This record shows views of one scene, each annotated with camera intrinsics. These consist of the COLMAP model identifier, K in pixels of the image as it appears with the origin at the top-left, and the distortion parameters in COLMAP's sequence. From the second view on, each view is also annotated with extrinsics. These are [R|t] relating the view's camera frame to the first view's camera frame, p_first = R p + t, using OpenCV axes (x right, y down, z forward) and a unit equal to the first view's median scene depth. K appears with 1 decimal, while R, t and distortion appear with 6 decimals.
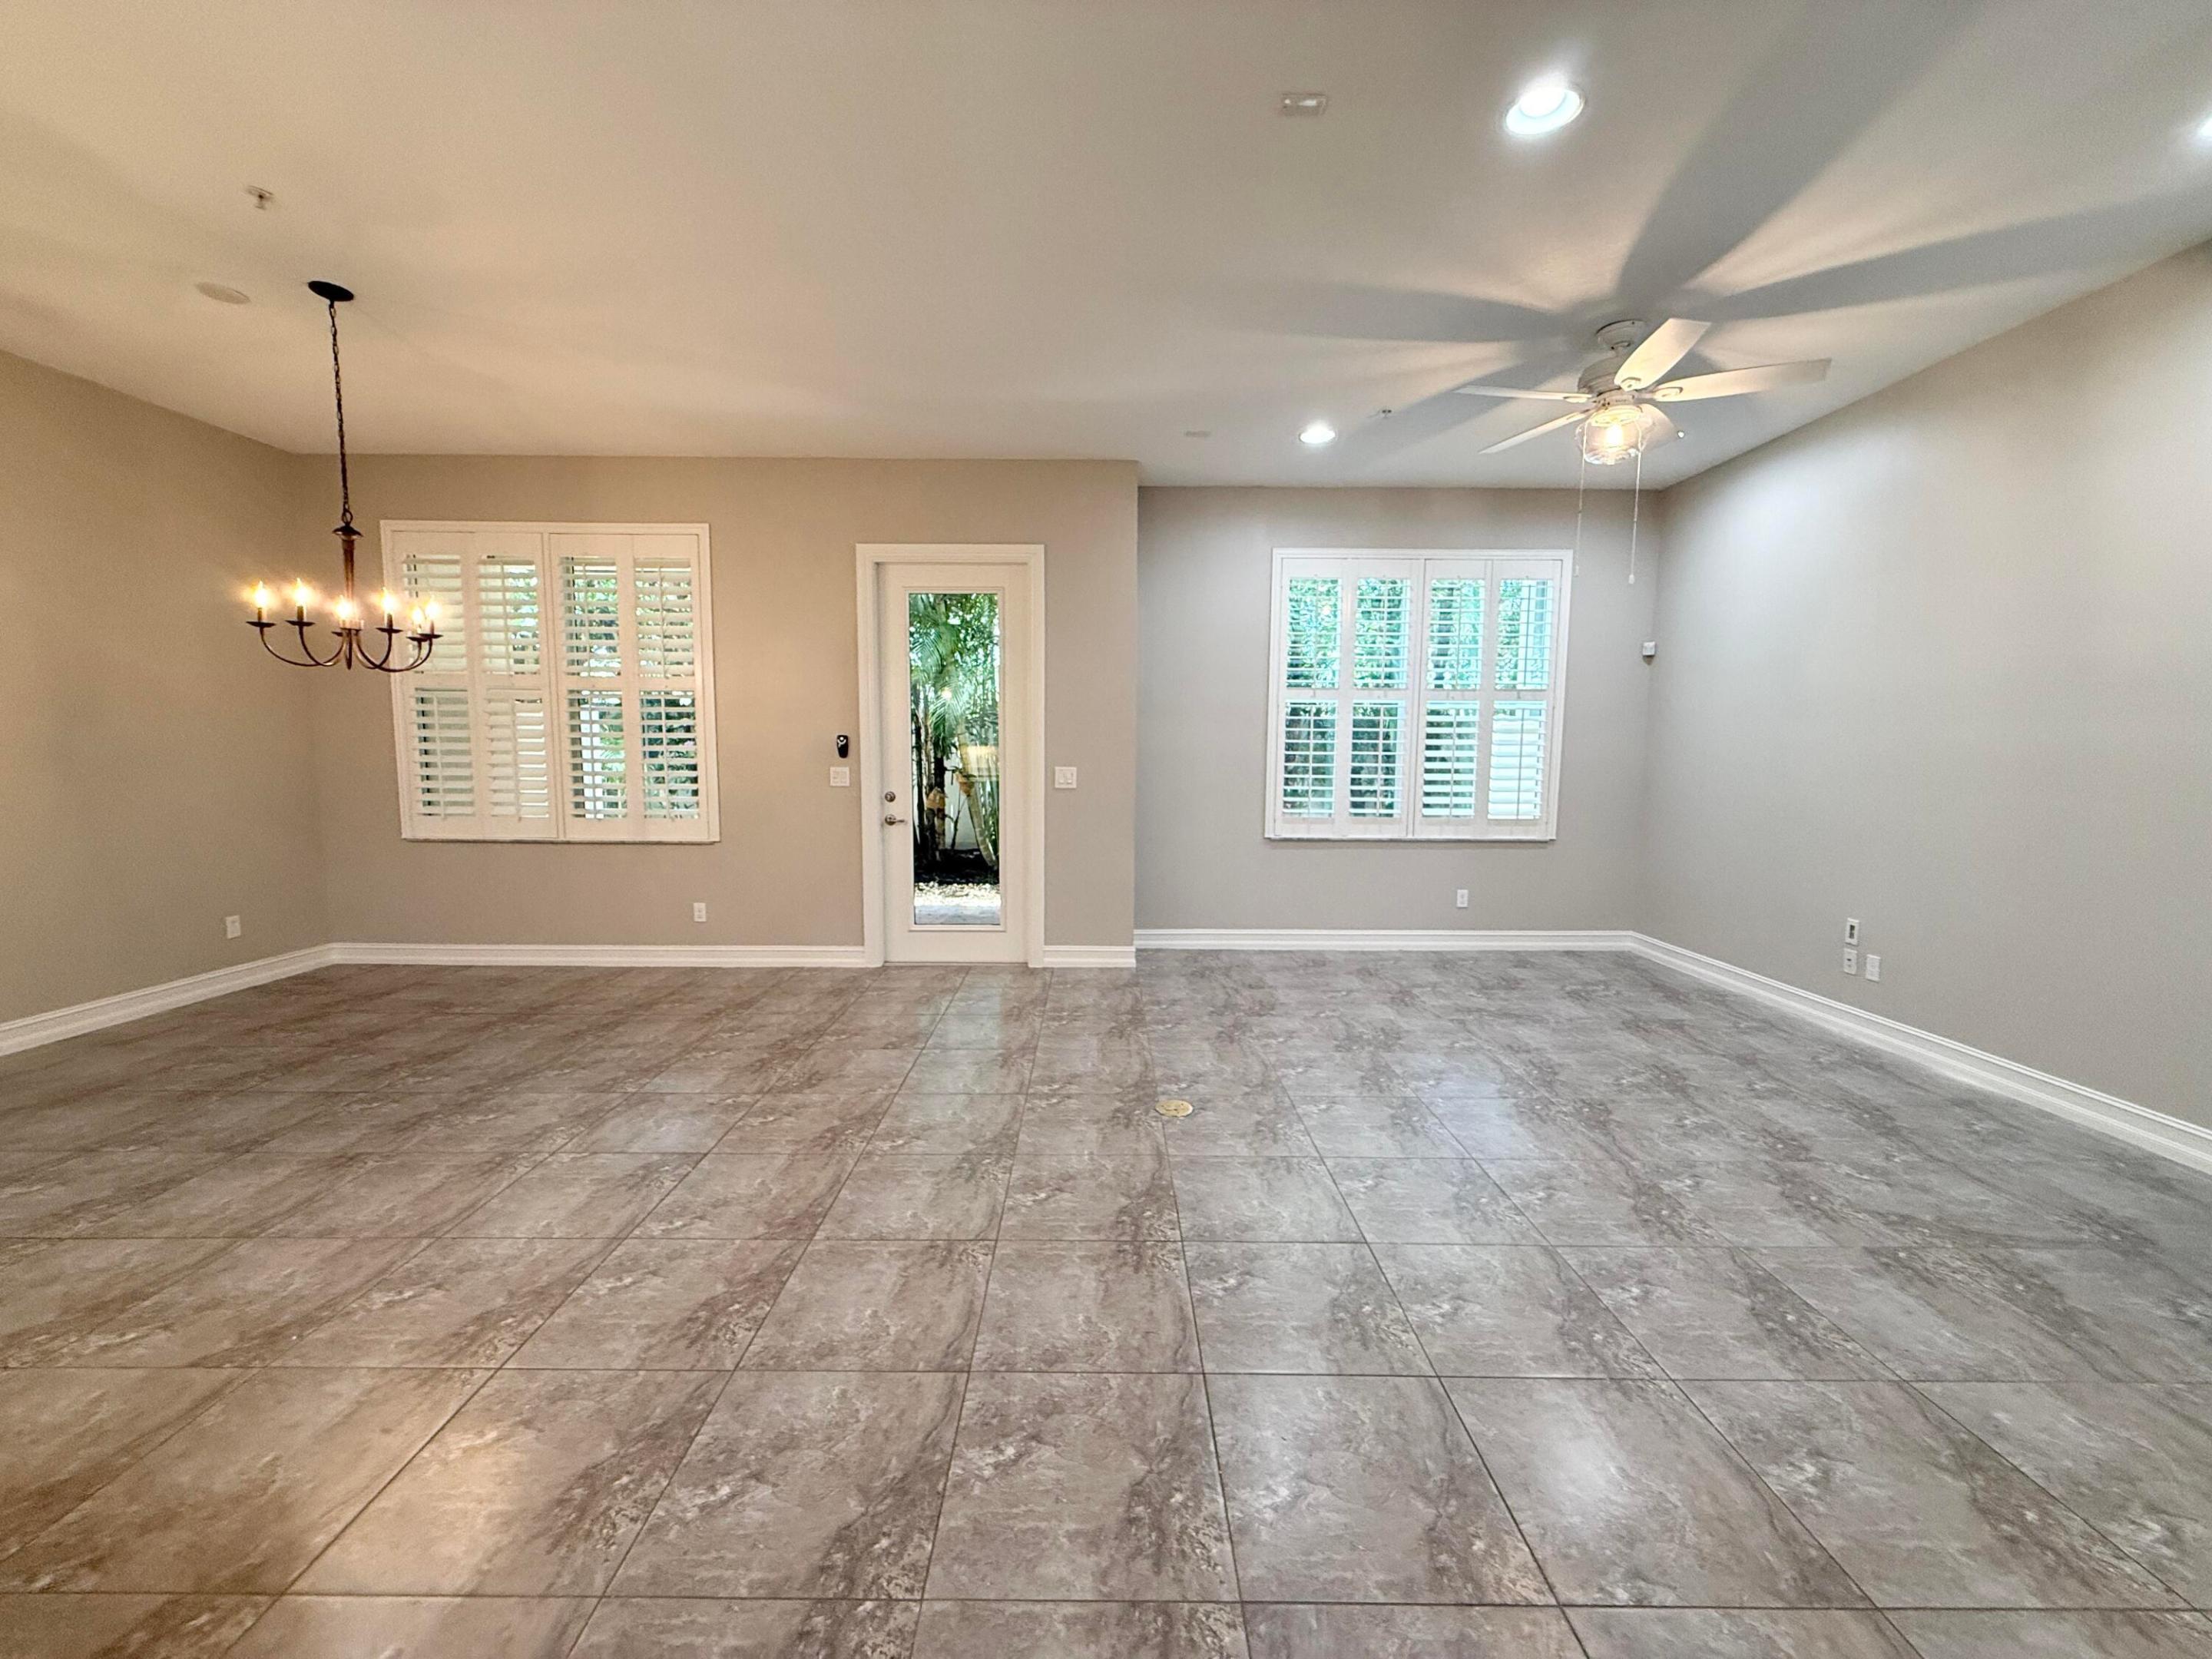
lens RADIAL K [[880.7, 0, 1100.1], [0, 880.7, 830.6], [0, 0, 1]] dist [0.000547, 0.000083]
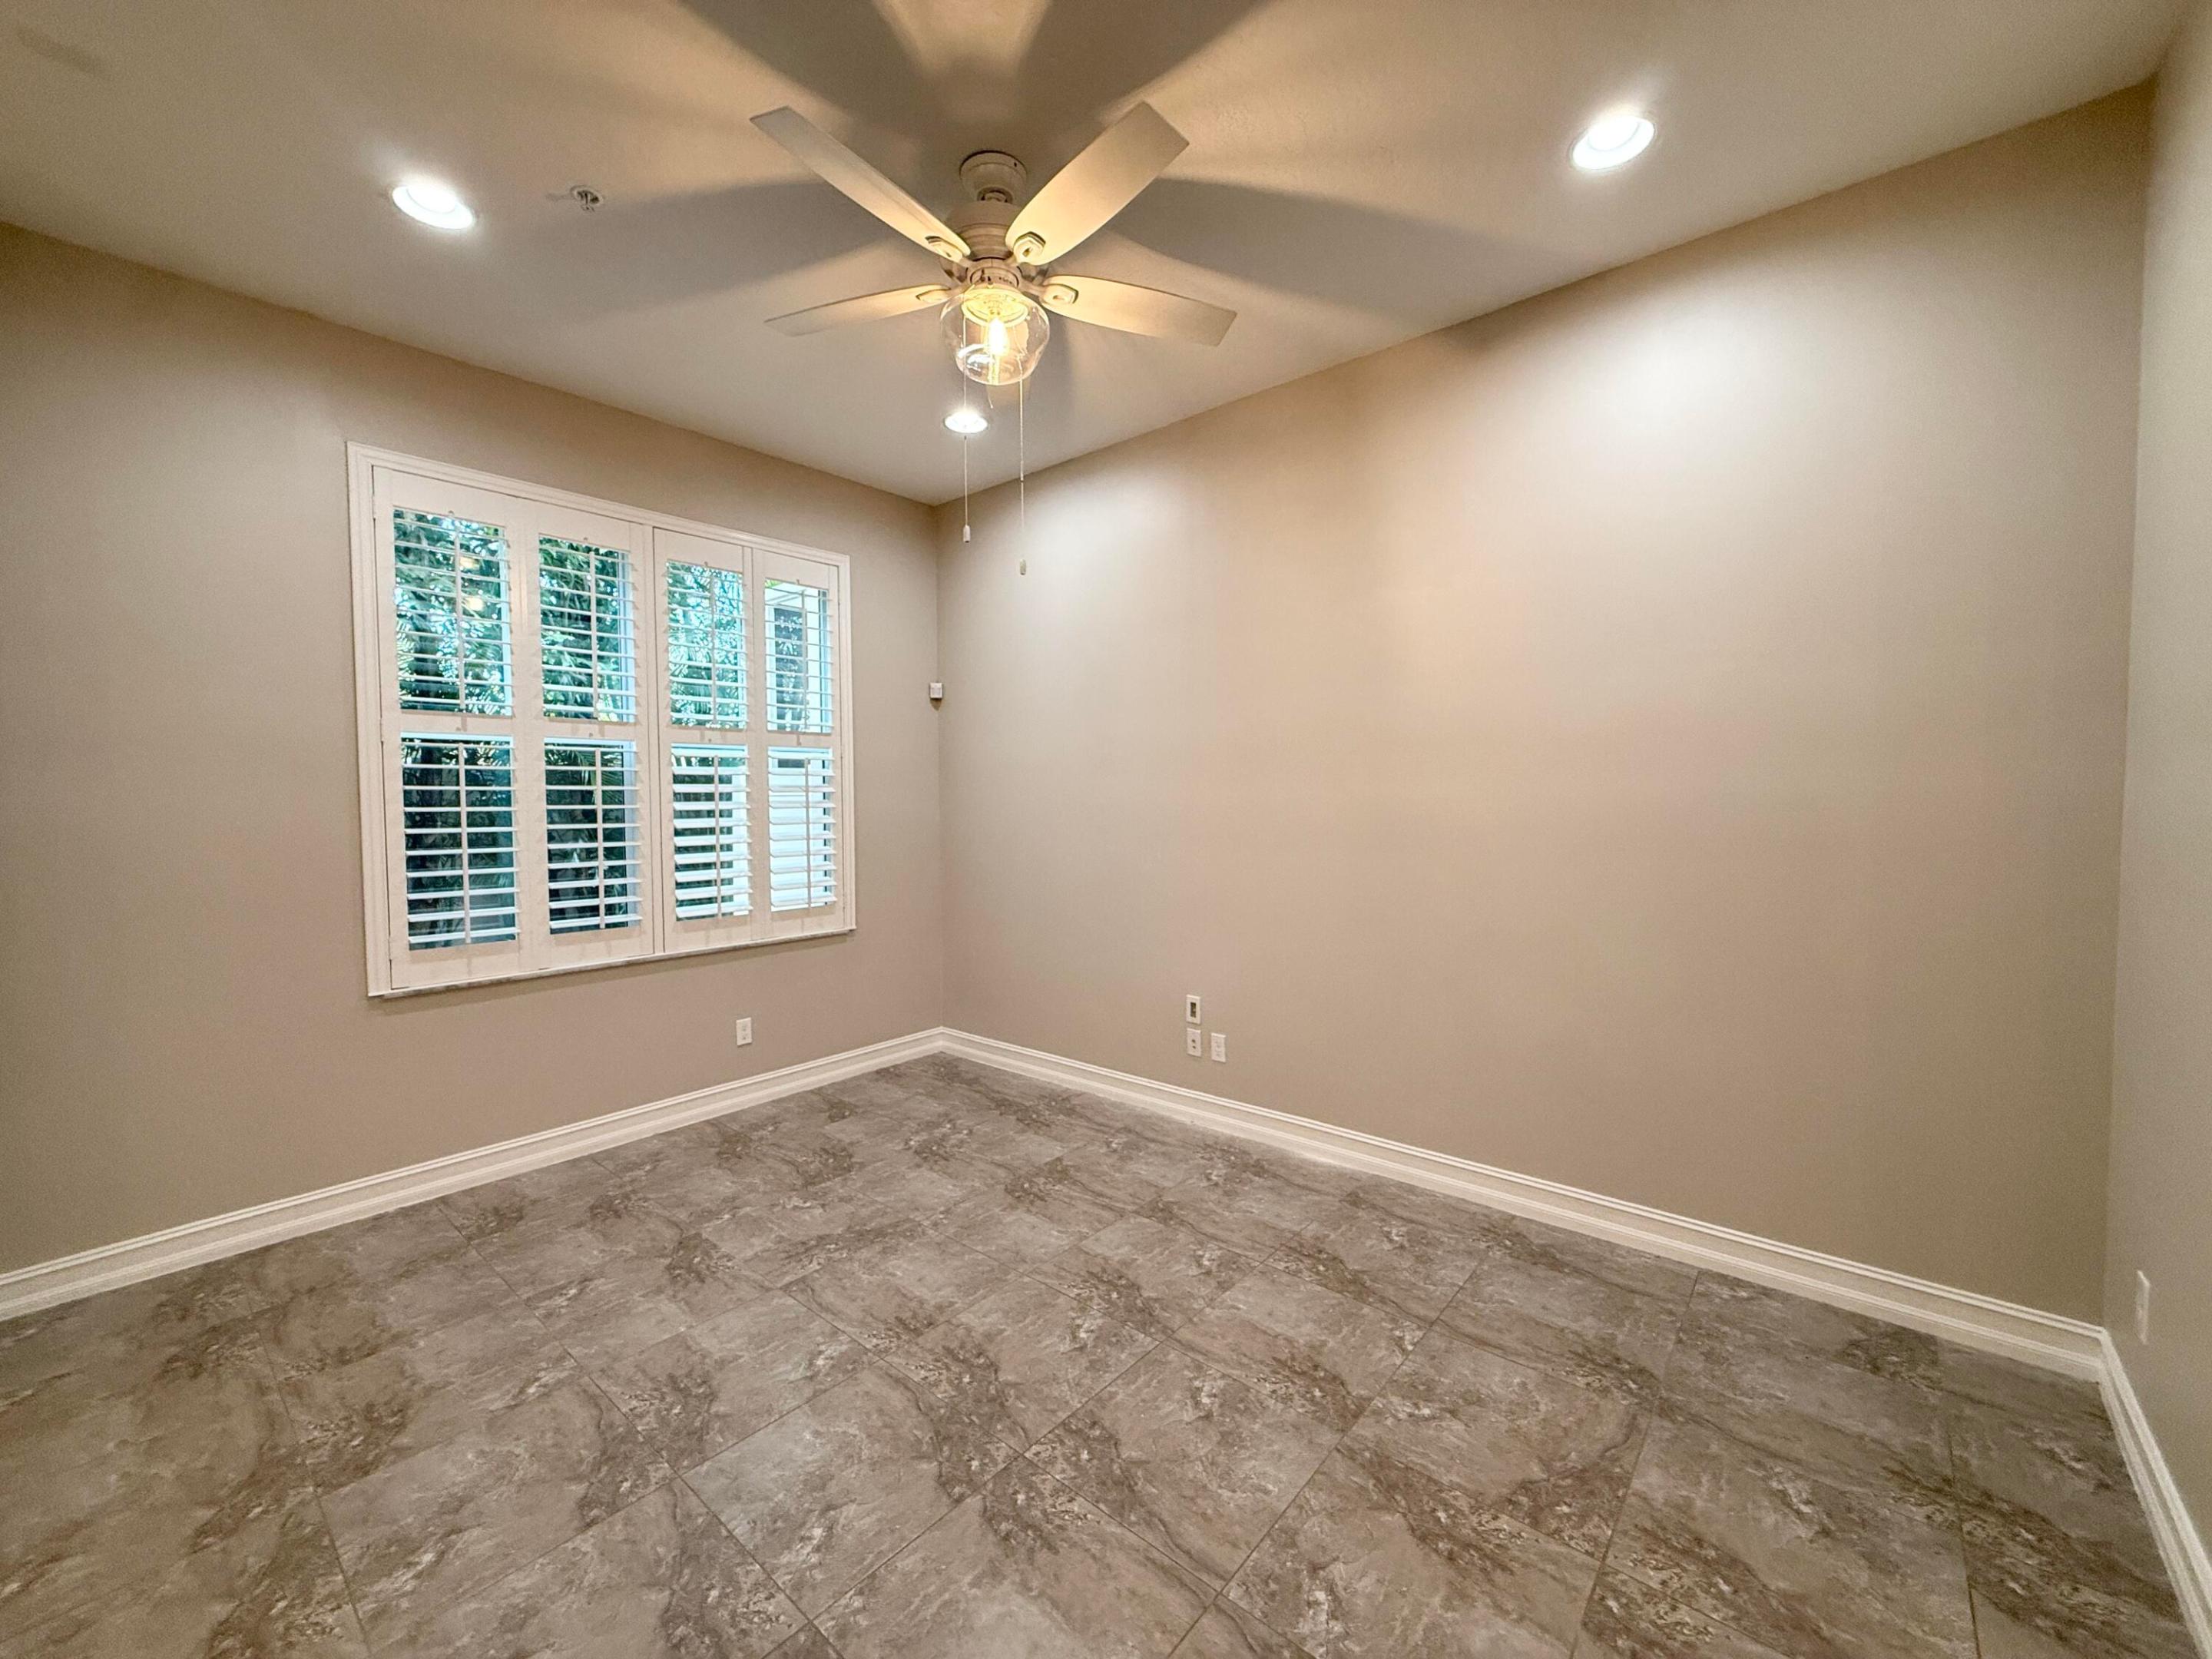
lens RADIAL K [[880.7, 0, 1100.7], [0, 880.7, 830.8], [0, 0, 1]] dist [0.000547, 0.000083]
pose [[0.652788, -0.042881, 0.756326, 0.115674], [0.085087, 0.996229, -0.016956, -0.062779], [-0.752747, 0.075423, 0.653975, 0.475823]]
